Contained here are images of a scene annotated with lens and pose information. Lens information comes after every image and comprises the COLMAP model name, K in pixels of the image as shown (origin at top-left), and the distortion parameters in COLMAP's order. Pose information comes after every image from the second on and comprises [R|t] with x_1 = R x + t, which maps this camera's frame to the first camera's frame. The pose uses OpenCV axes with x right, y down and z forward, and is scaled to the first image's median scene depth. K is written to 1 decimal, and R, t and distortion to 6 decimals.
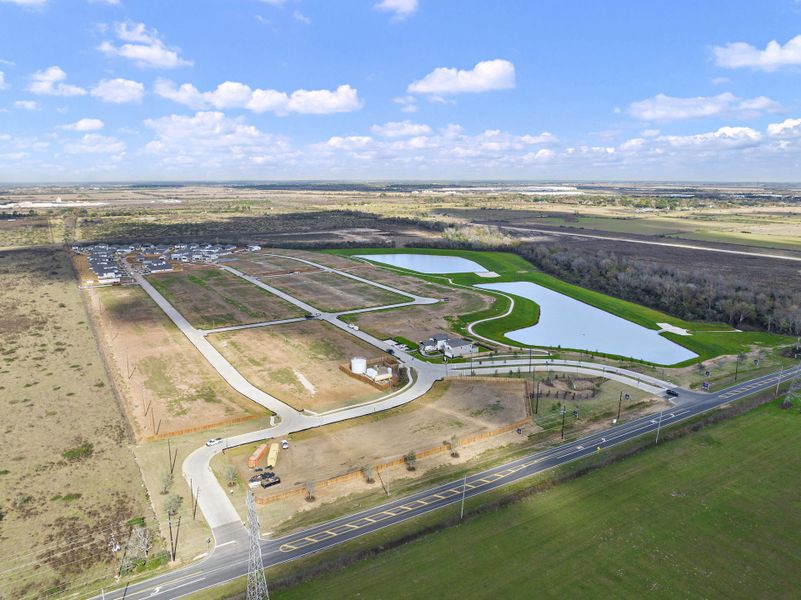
lens RADIAL K [[565.2, 0, 400.5], [0, 565.2, 300.0], [0, 0, 1]] dist [-0.049399, -0.001486]
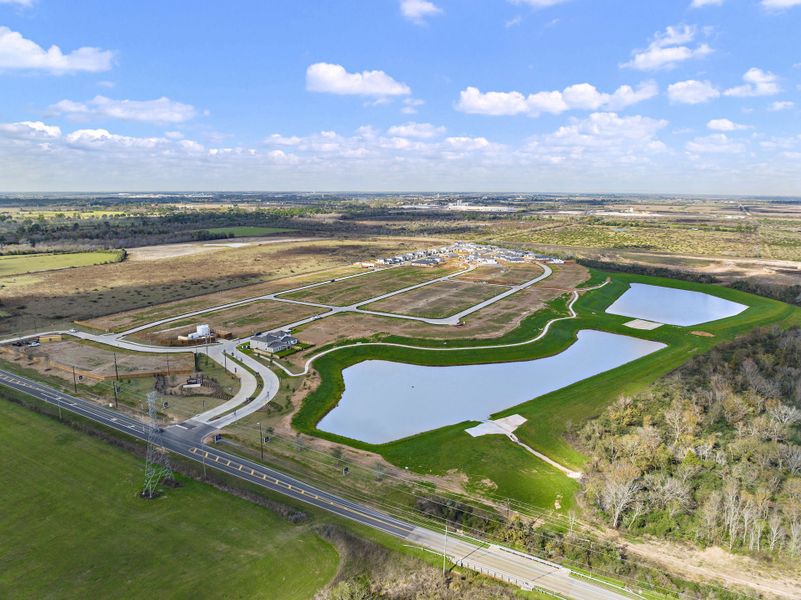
lens RADIAL K [[591.9, 0, 400.5], [0, 591.9, 300.0], [0, 0, 1]] dist [-0.074343, -0.002819]
pose [[0.475713, 0.177895, -0.861423, 1.134146], [-0.207546, 0.974384, 0.086607, -0.138164], [0.854764, 0.137584, 0.500449, 0.645690]]
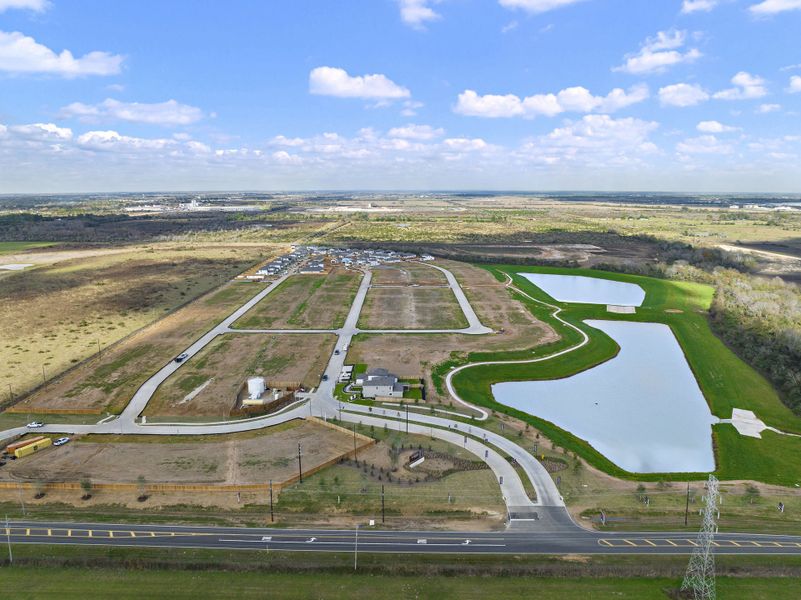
lens RADIAL K [[588.6, 0, 402.6], [0, 588.6, 251.0], [0, 0, 1]] dist [-0.033911, -0.006354]
pose [[0.844881, 0.056861, -0.531924, 0.571818], [-0.113595, 0.990728, -0.074523, -0.053122], [0.522755, 0.123387, 0.843506, 0.256315]]
